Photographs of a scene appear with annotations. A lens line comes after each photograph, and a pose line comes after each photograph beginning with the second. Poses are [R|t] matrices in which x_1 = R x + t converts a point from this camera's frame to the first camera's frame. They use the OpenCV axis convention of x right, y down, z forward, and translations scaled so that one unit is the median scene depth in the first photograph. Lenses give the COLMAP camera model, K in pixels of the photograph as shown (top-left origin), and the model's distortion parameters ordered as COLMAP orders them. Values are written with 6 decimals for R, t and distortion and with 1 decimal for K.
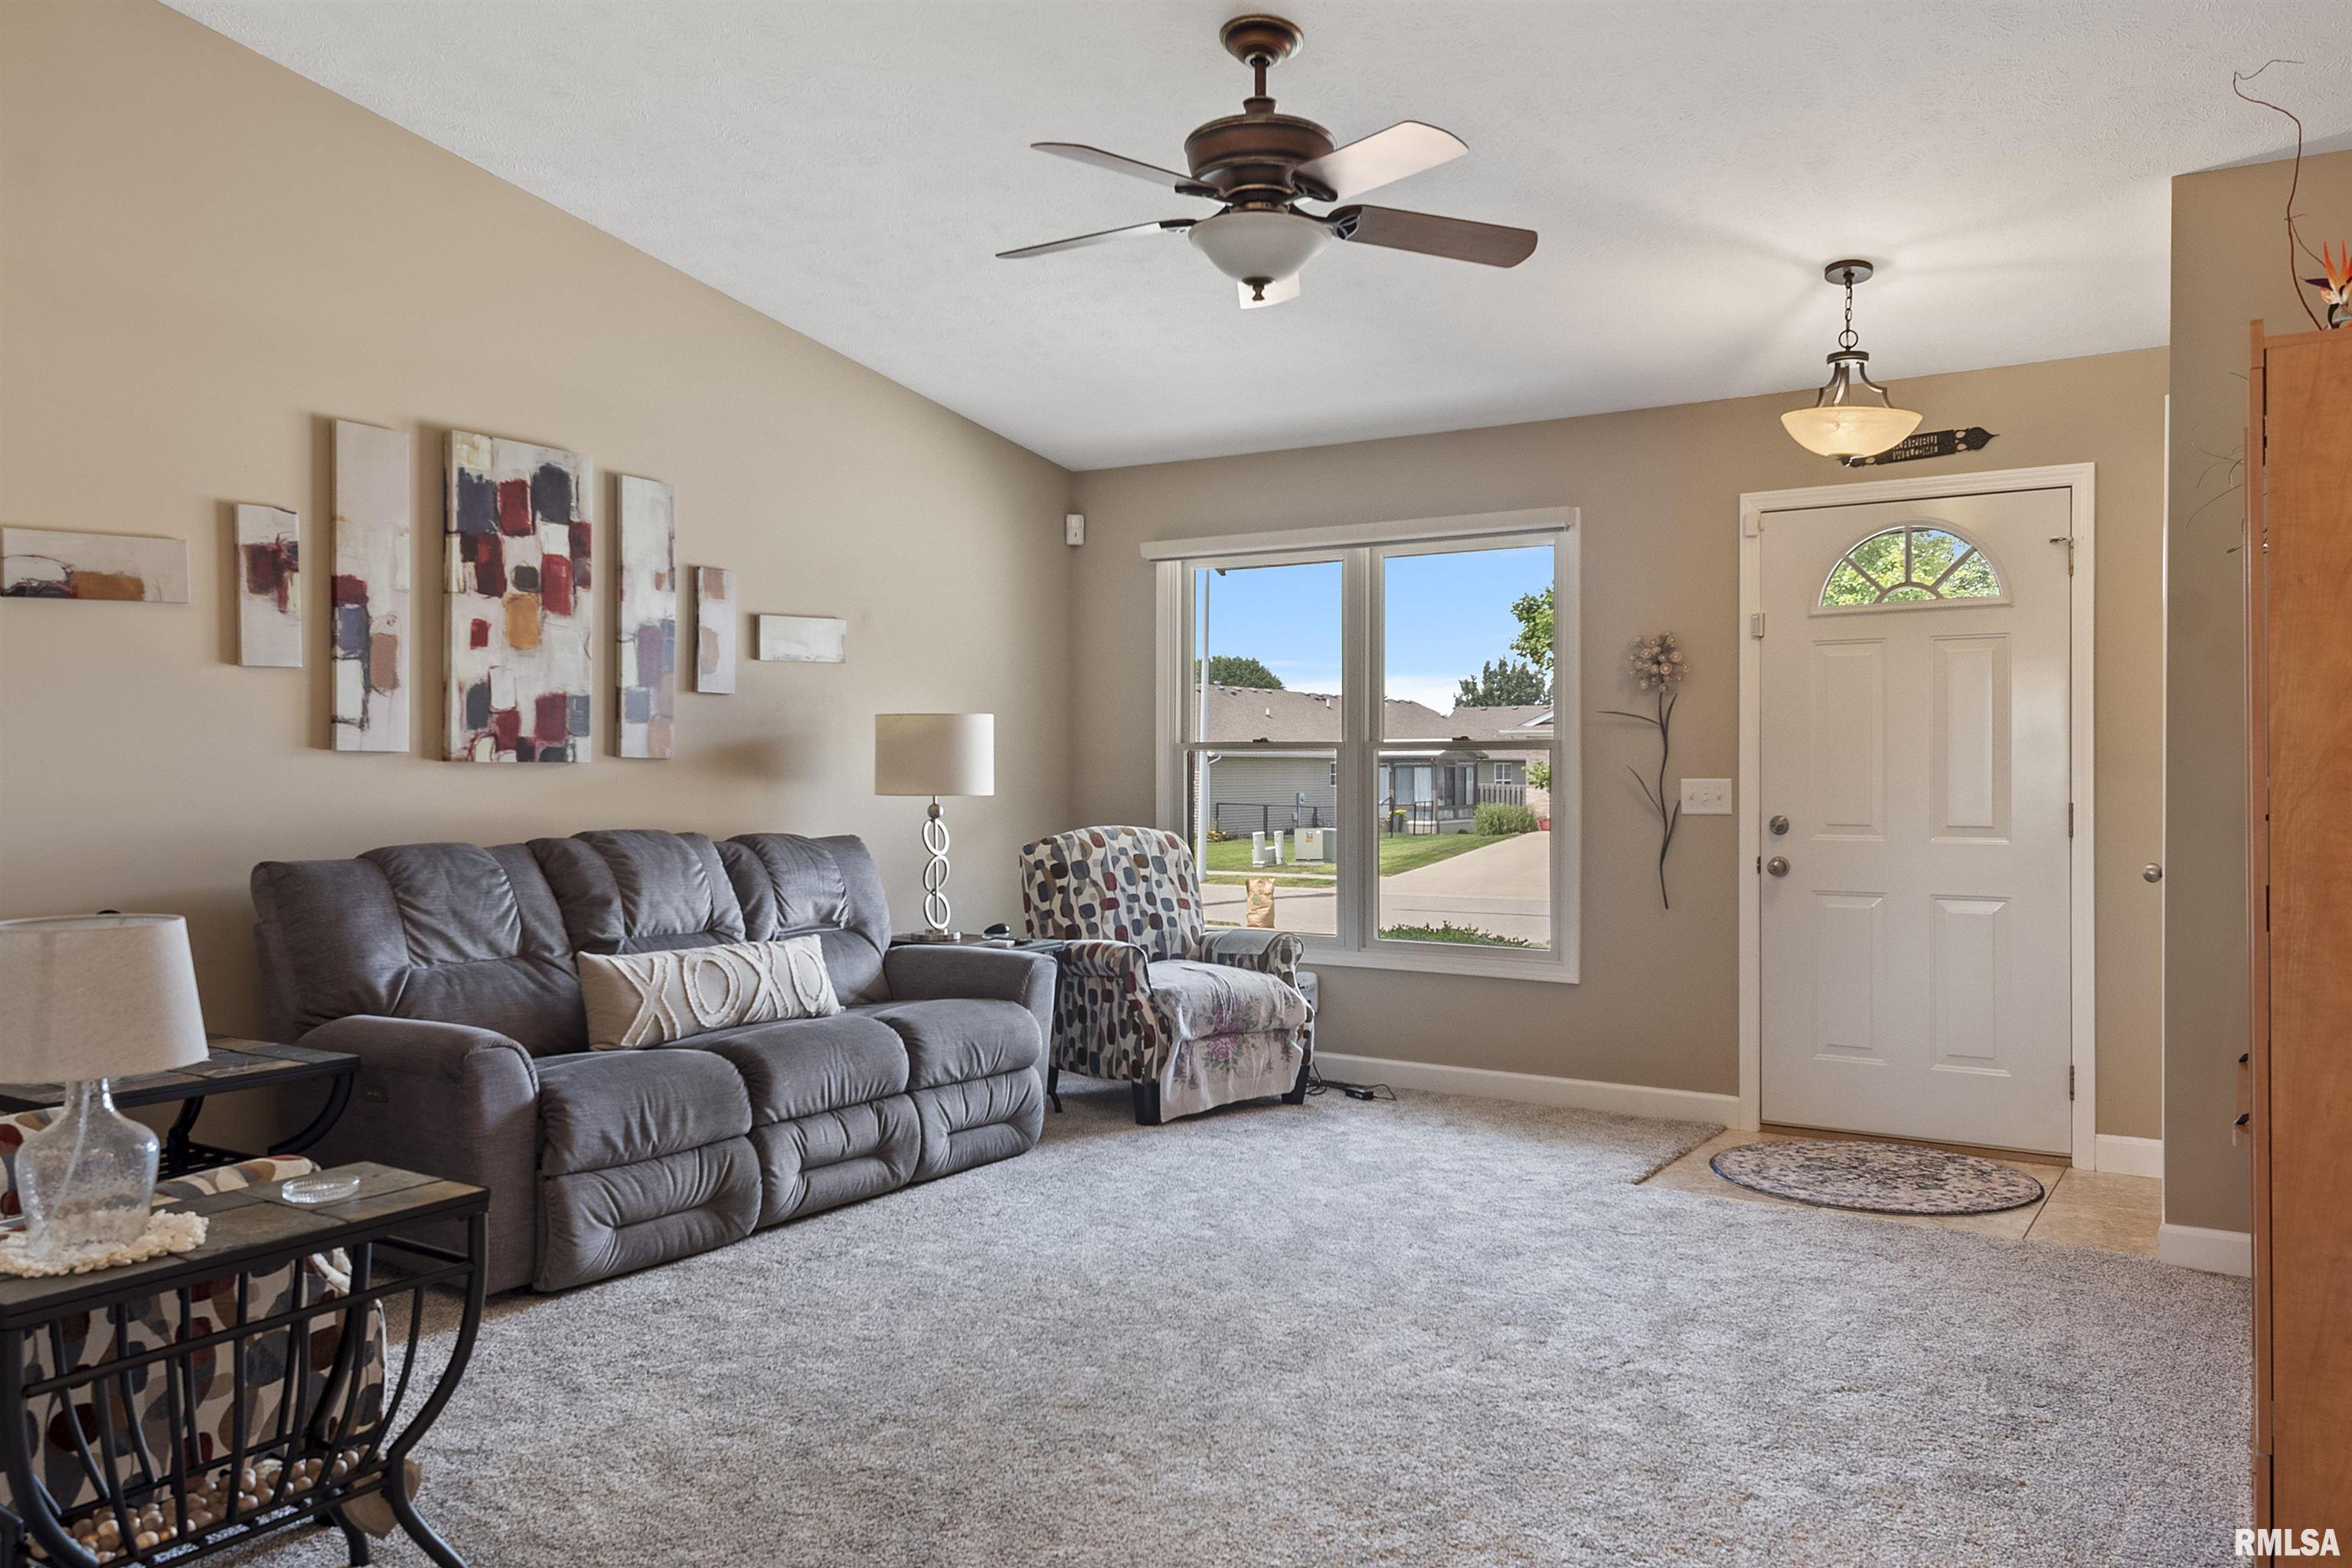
lens RADIAL K [[1728.0, 0, 1194.9], [0, 1728.0, 767.5], [0, 0, 1]] dist [0.043837, -0.047653]
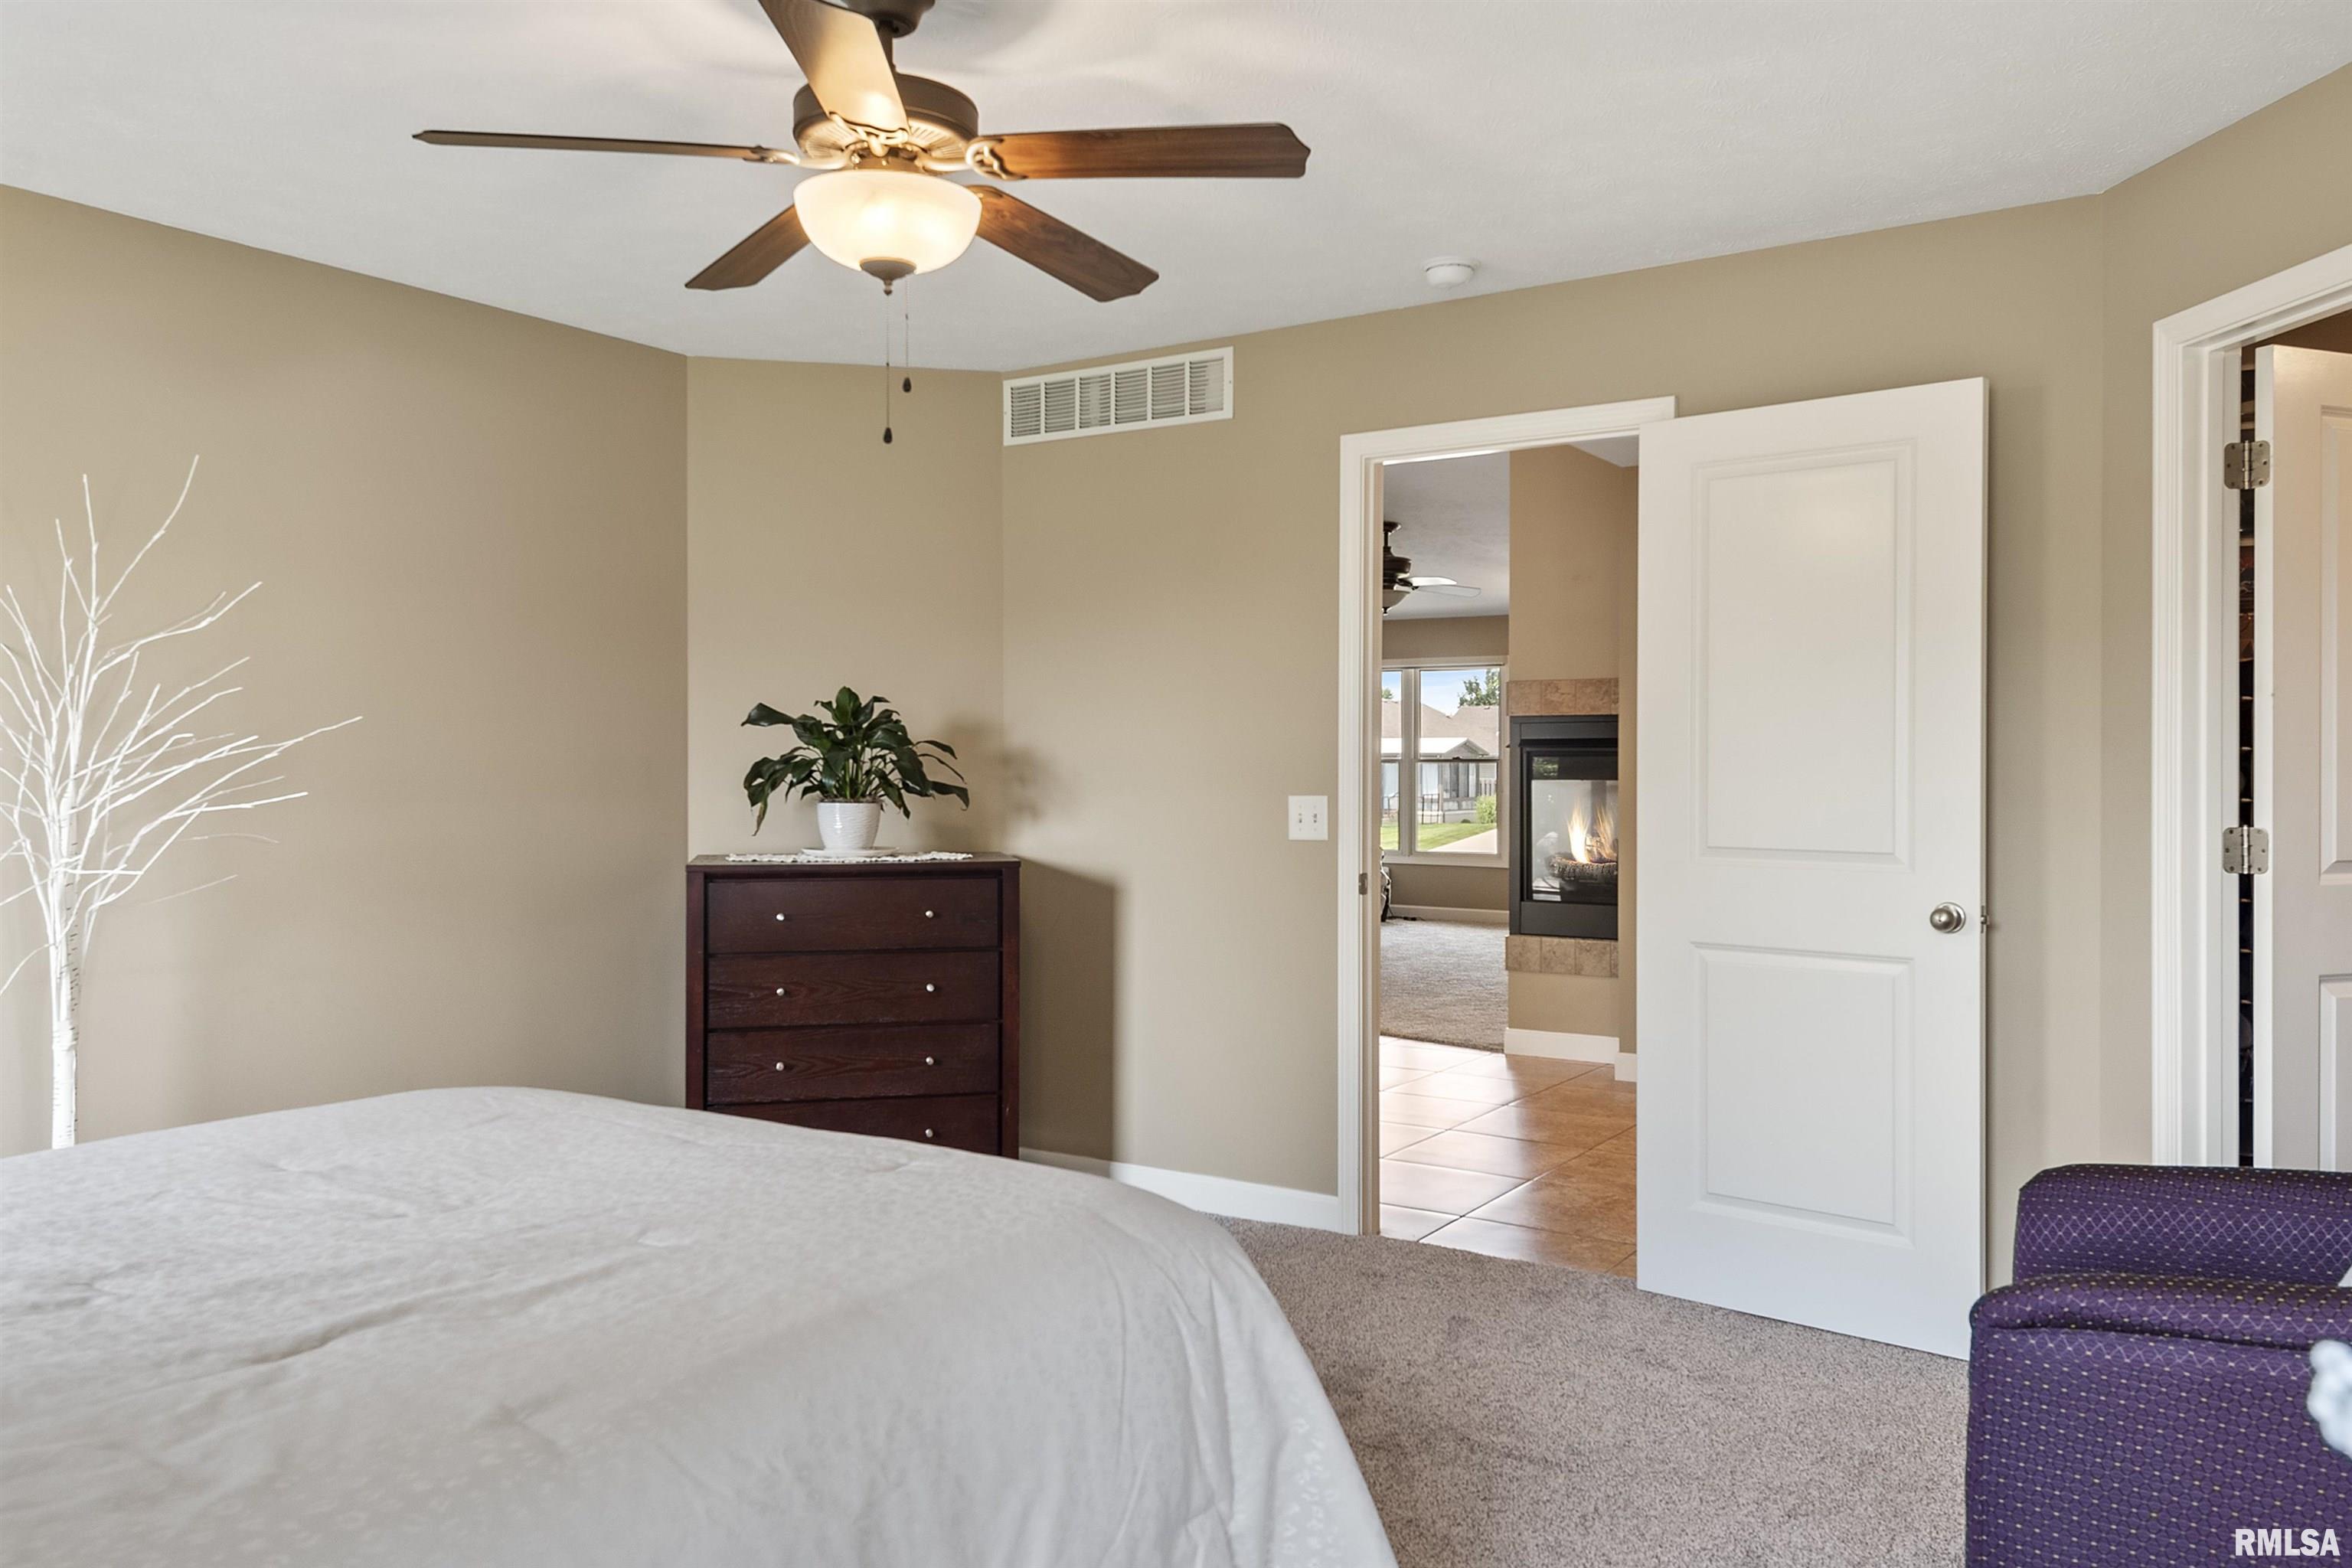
lens RADIAL K [[1728.0, 0, 1194.9], [0, 1728.0, 767.5], [0, 0, 1]] dist [0.043837, -0.047653]
pose [[0.999987, -0.003748, -0.003320, -0.018143], [0.003758, 0.999989, 0.002976, -0.001705], [0.003308, -0.002988, 0.999990, -0.130592]]
